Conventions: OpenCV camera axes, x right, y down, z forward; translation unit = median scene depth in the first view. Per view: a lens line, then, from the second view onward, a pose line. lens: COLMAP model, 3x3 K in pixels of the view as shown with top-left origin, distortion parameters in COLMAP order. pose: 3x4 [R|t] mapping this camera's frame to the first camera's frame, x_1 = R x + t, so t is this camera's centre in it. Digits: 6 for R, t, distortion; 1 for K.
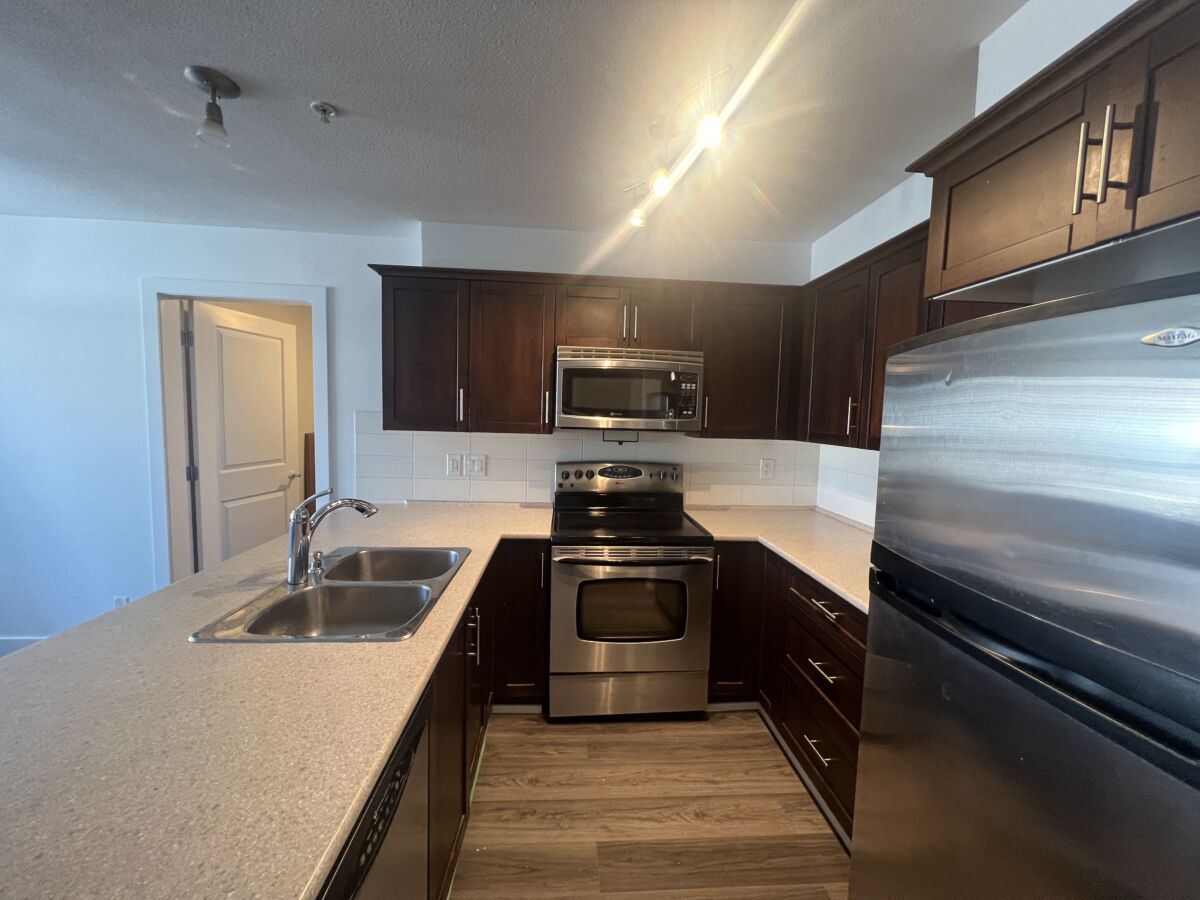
lens RADIAL K [[476.8, 0, 600.0], [0, 476.8, 450.0], [0, 0, 1]] dist [0.000863, -0.000040]
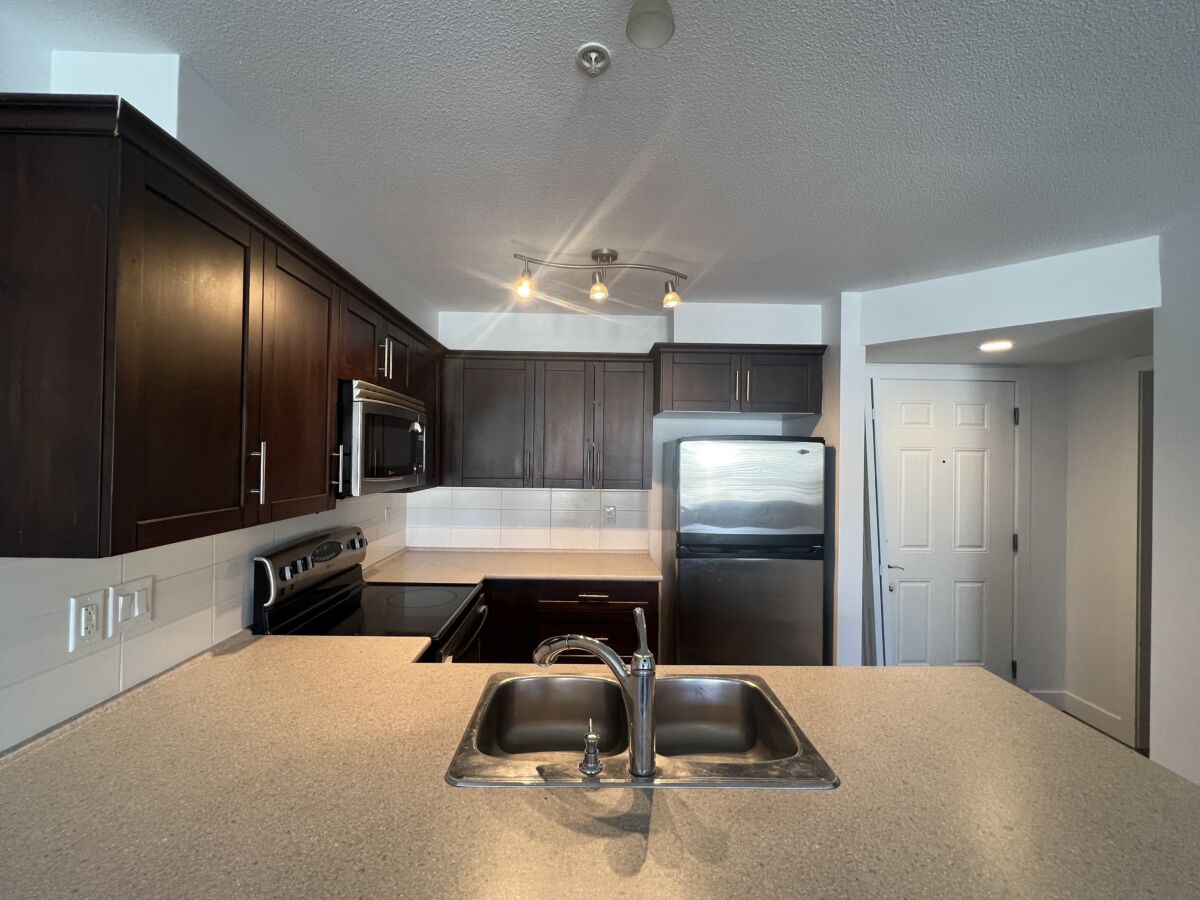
lens RADIAL K [[533.4, 0, 580.9], [0, 533.4, 448.0], [0, 0, 1]] dist [-0.001540, -0.000141]
pose [[0.056324, -0.012478, 0.998335, -0.728054], [0.073679, 0.997247, 0.008308, -0.085789], [-0.995690, 0.073088, 0.057089, 0.550153]]
